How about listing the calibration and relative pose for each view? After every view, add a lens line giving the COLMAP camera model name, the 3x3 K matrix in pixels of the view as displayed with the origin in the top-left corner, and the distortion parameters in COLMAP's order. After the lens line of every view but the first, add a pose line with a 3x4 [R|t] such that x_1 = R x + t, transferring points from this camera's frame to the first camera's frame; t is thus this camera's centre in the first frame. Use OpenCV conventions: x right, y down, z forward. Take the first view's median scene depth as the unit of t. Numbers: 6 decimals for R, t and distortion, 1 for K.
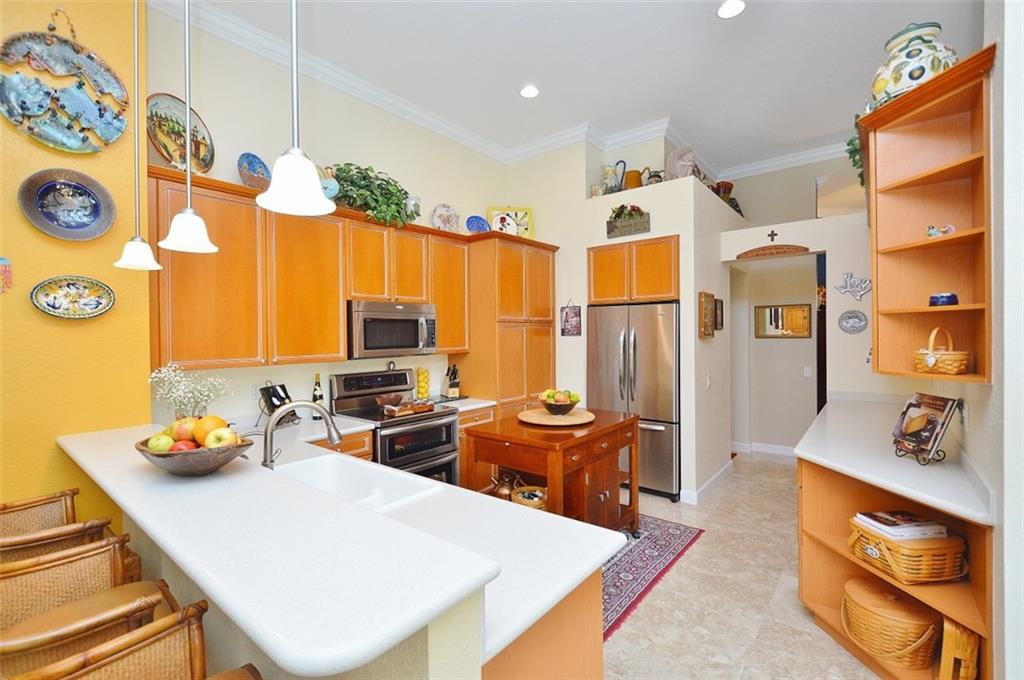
lens RADIAL K [[451.7, 0, 511.0], [0, 451.7, 337.9], [0, 0, 1]] dist [-0.000429, 0.000050]
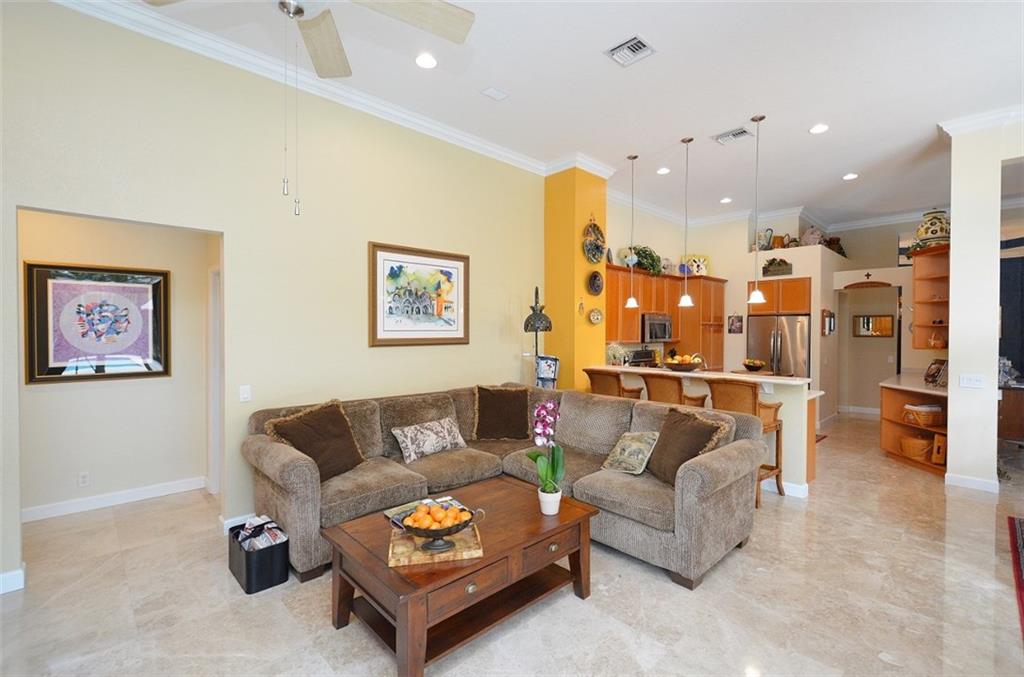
lens RADIAL K [[451.7, 0, 513.5], [0, 451.7, 336.9], [0, 0, 1]] dist [-0.000429, 0.000050]
pose [[0.991938, 0.015213, -0.125810, -0.521752], [-0.014755, 0.999881, 0.004572, 0.014103], [0.125864, -0.002679, 0.992044, -0.846152]]
